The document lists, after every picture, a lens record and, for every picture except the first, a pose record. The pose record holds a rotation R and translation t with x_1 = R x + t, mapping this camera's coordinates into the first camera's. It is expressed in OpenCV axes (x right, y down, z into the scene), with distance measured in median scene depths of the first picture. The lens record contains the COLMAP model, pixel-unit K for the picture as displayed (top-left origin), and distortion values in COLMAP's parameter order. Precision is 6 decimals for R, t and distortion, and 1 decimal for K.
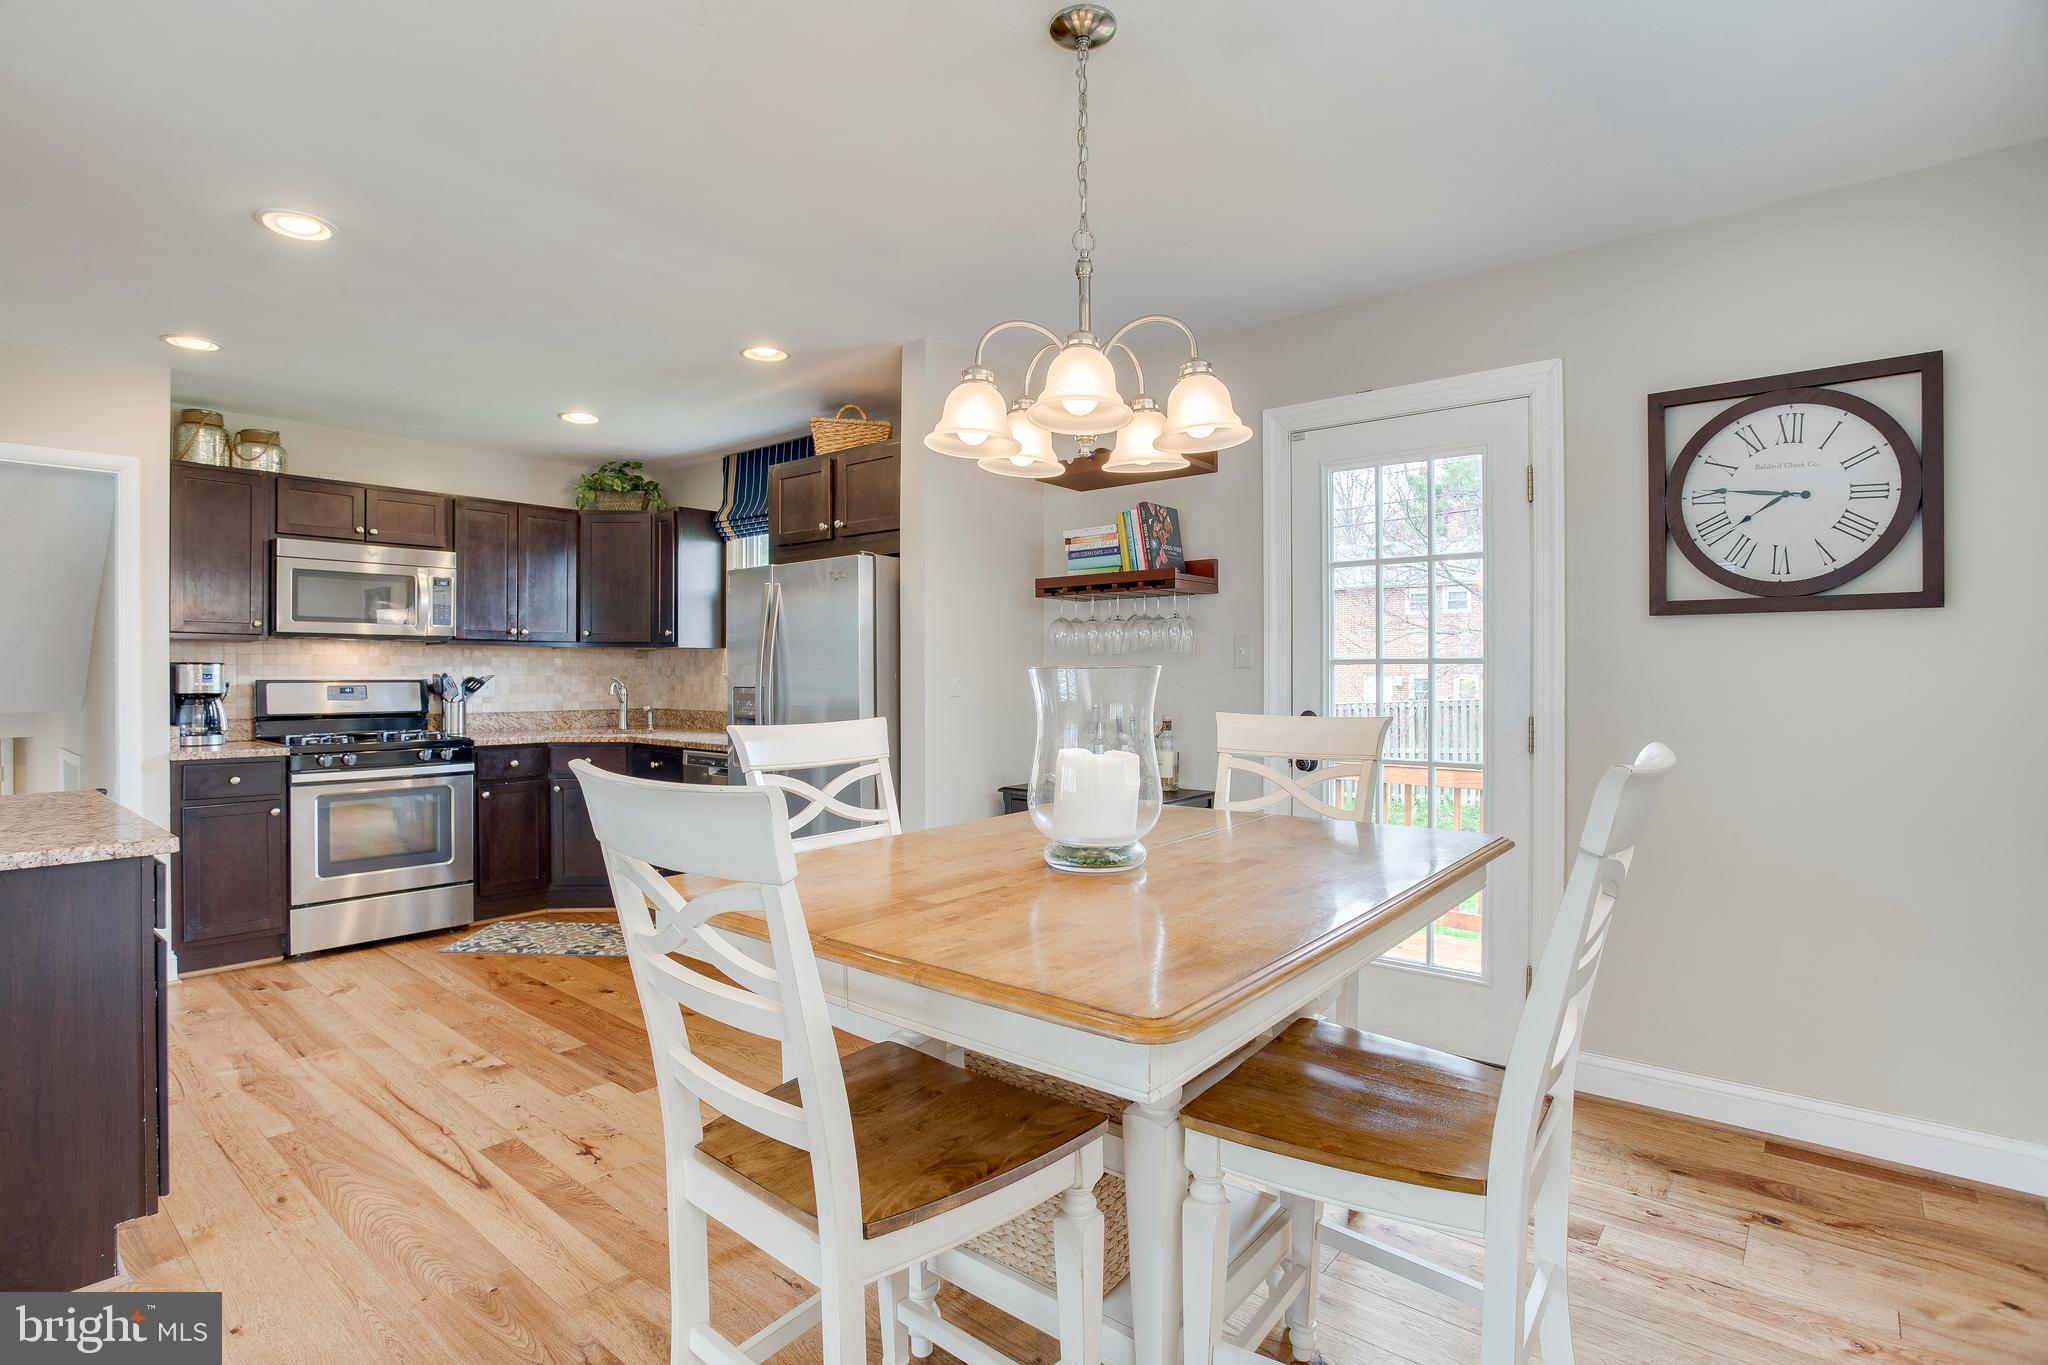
lens RADIAL K [[1001.6, 0, 1014.0], [0, 1001.6, 682.8], [0, 0, 1]] dist [-0.061053, 0.022860]
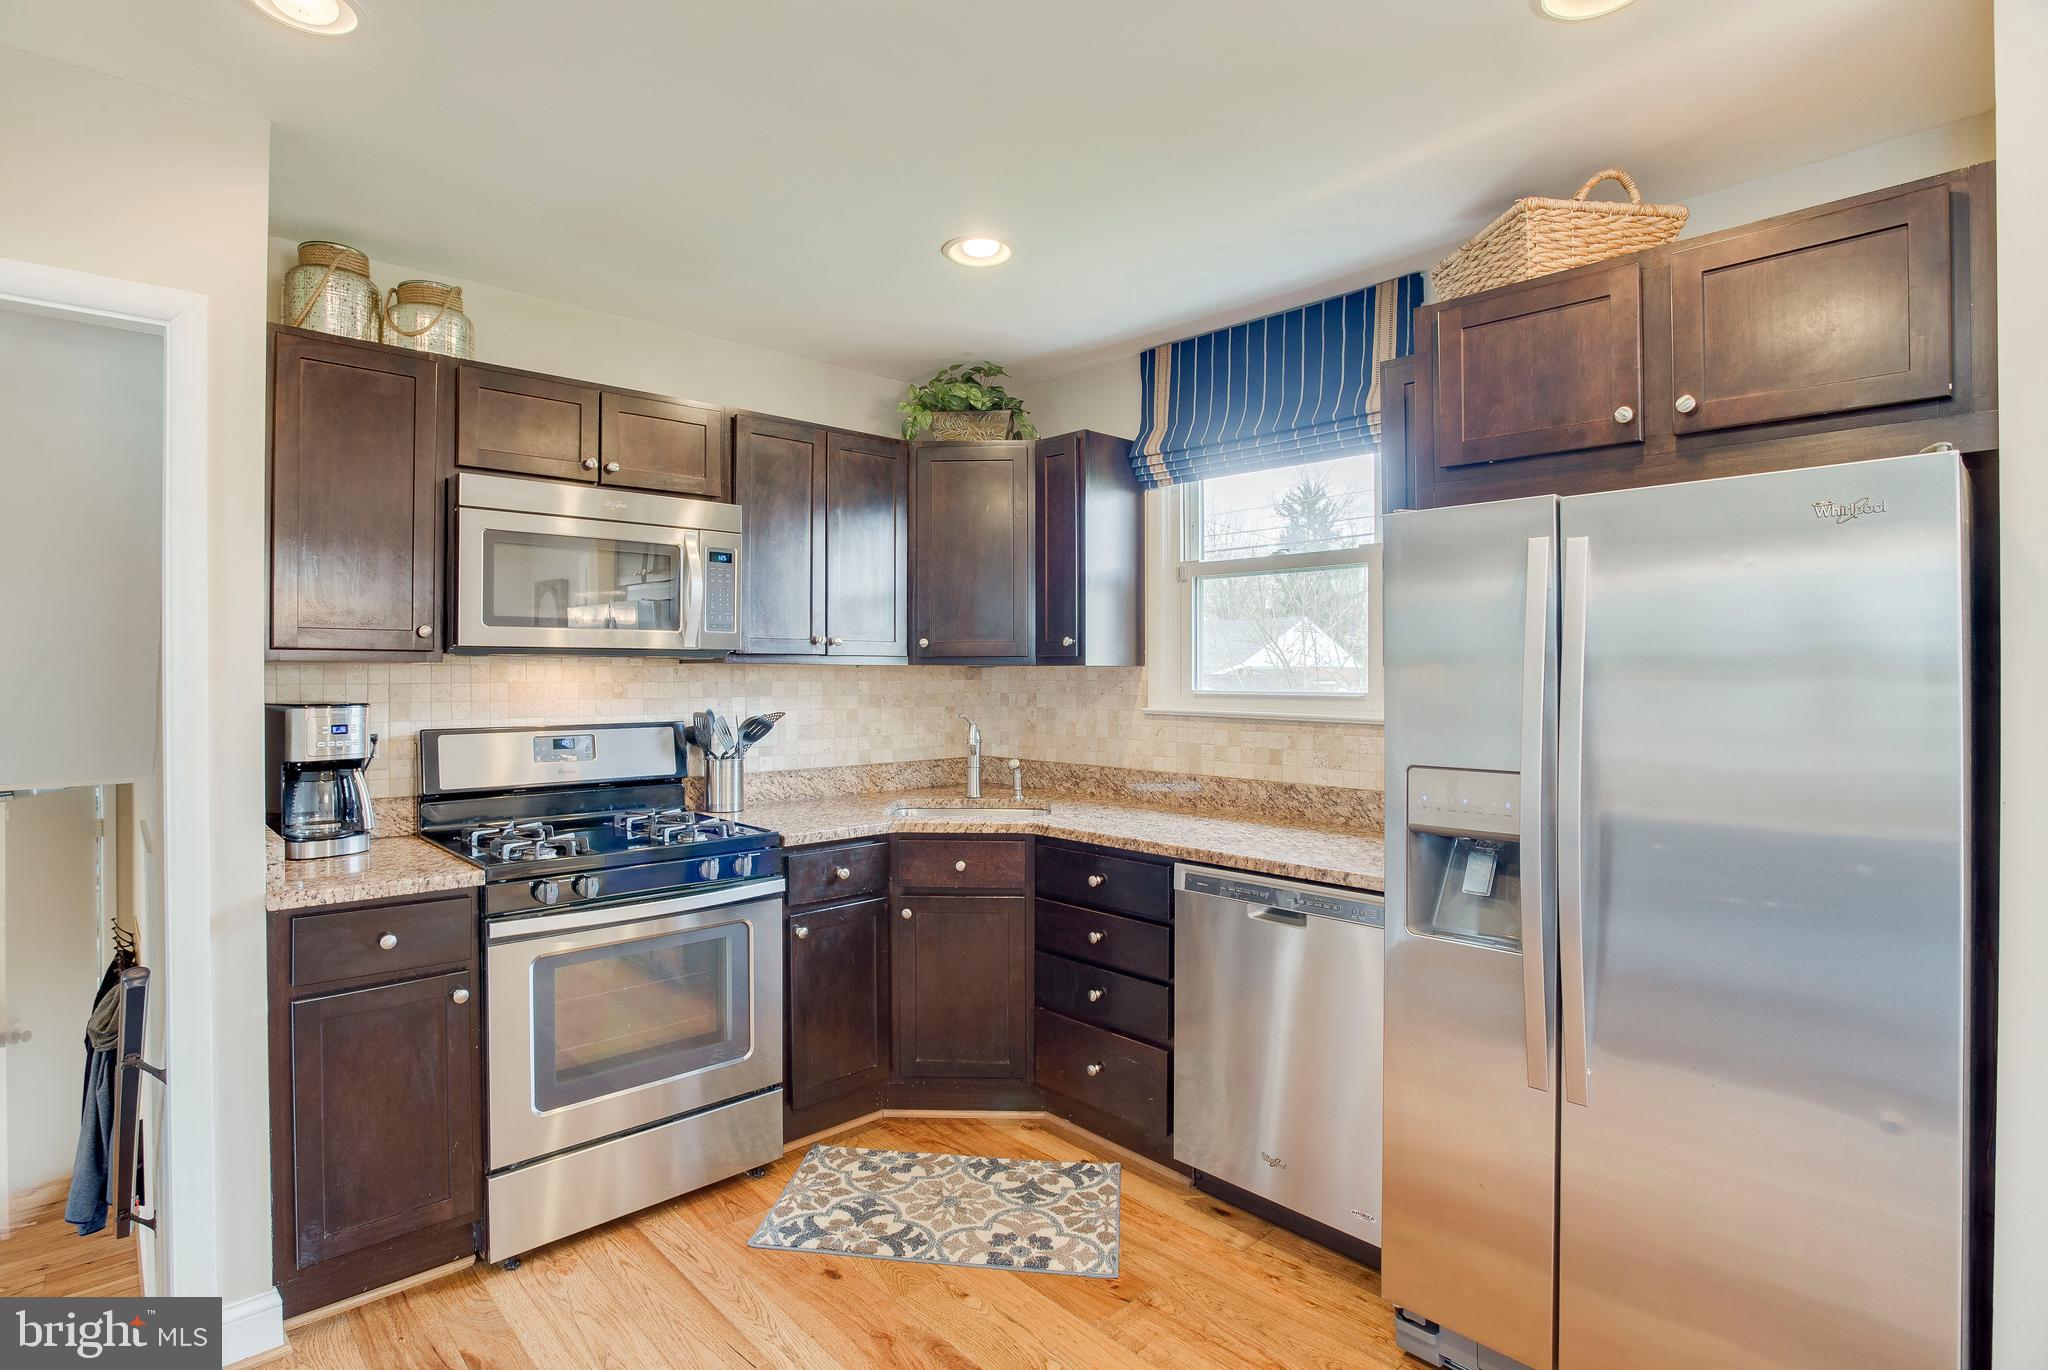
lens RADIAL K [[1001.6, 0, 992.4], [0, 1001.6, 683.3], [0, 0, 1]] dist [-0.061053, 0.022860]
pose [[0.991916, 0.000418, -0.126893, -0.381484], [-0.000222, 0.999999, 0.001555, -0.031495], [0.126893, -0.001514, 0.991915, 0.480269]]
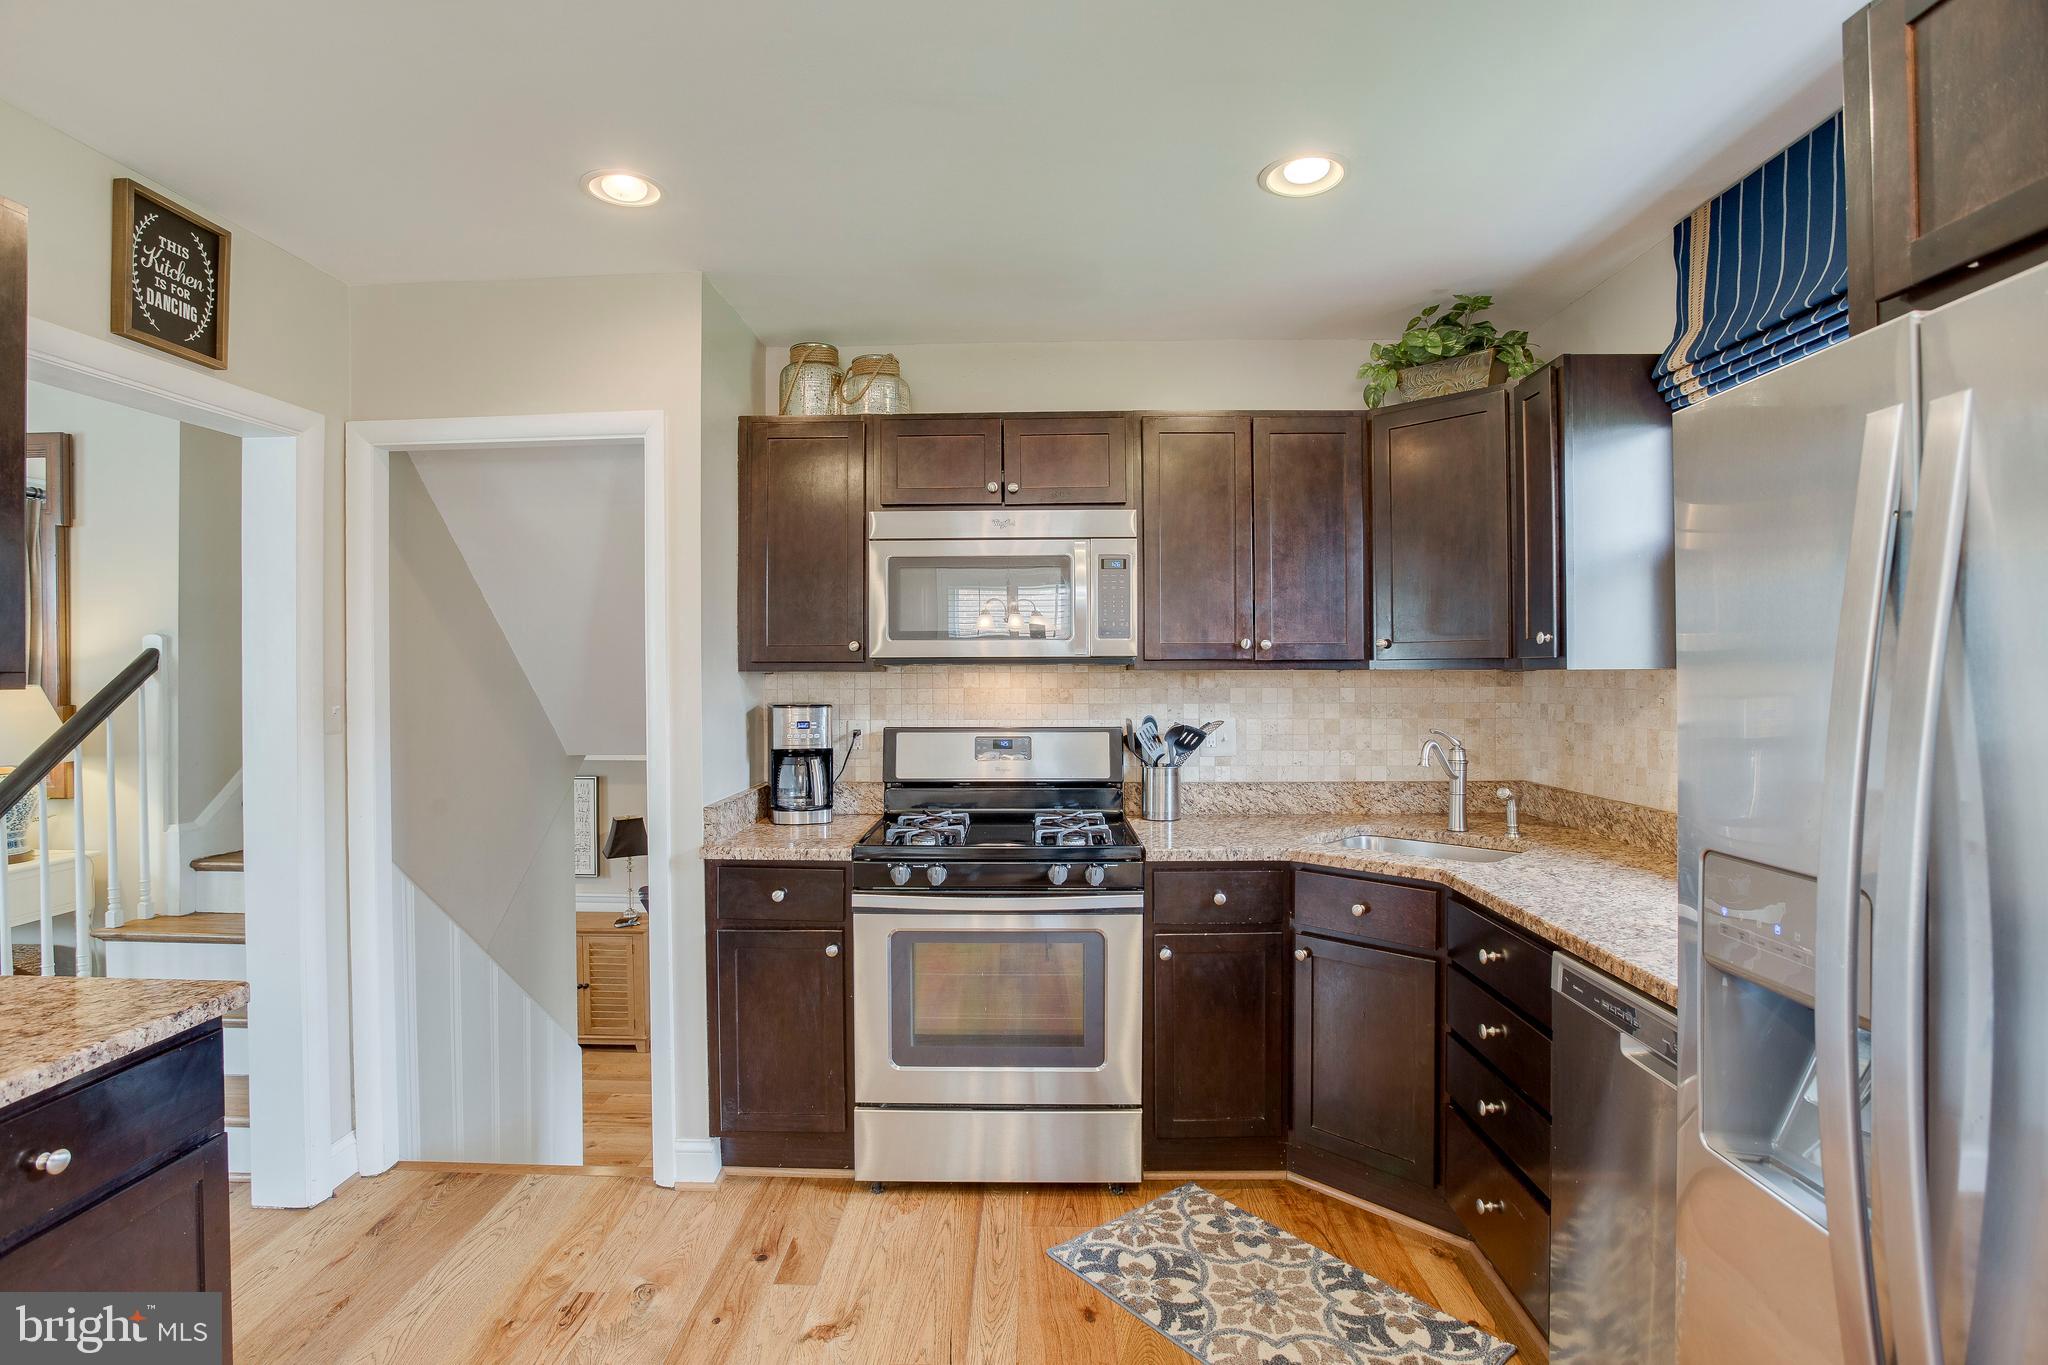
lens RADIAL K [[1001.6, 0, 1006.7], [0, 1001.6, 676.8], [0, 0, 1]] dist [-0.061053, 0.022860]
pose [[0.620280, -0.000045, -0.784381, -0.177632], [-0.002274, 0.999996, -0.001856, -0.037646], [0.784378, 0.002935, 0.620277, 0.639038]]
